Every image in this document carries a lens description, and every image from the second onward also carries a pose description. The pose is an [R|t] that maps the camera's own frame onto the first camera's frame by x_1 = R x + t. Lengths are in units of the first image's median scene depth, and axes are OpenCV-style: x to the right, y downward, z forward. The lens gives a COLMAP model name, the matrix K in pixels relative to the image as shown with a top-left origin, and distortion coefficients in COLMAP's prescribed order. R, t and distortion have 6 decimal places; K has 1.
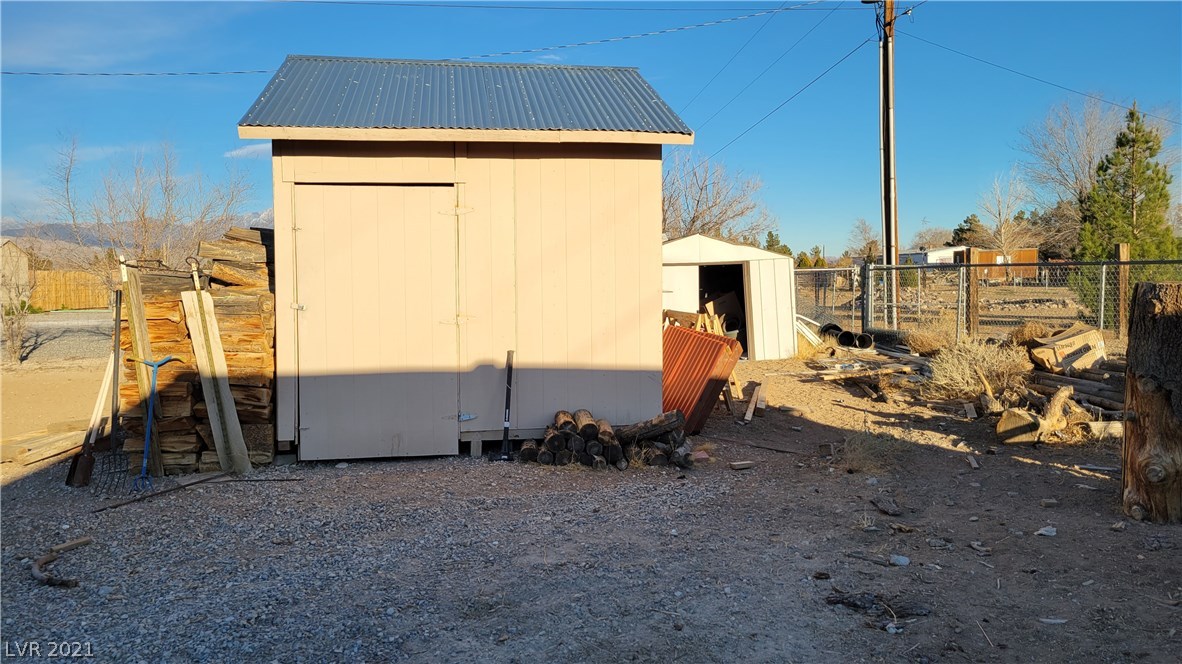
lens RADIAL K [[884.2, 0, 594.2], [0, 884.2, 327.0], [0, 0, 1]] dist [0.042033, -0.000828]
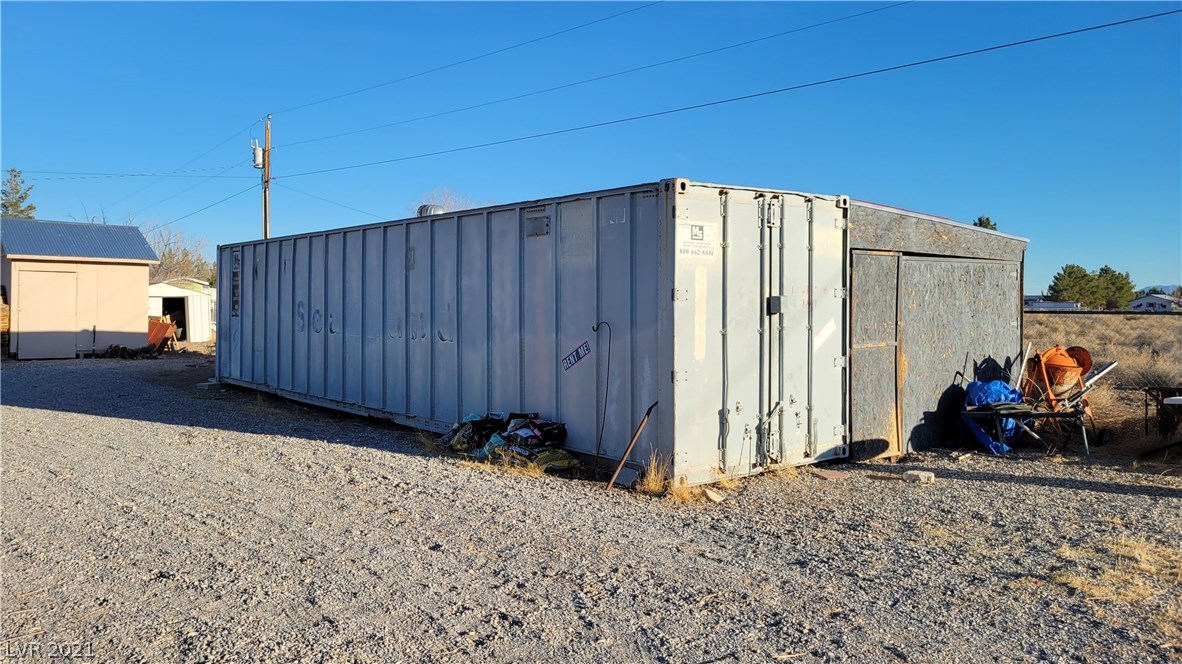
lens RADIAL K [[884.2, 0, 594.2], [0, 884.2, 327.0], [0, 0, 1]] dist [0.042033, -0.000828]
pose [[0.845178, 0.018559, 0.534162, -0.285348], [-0.004201, 0.999597, -0.028084, 0.109963], [-0.534468, 0.021492, 0.844915, -2.594636]]
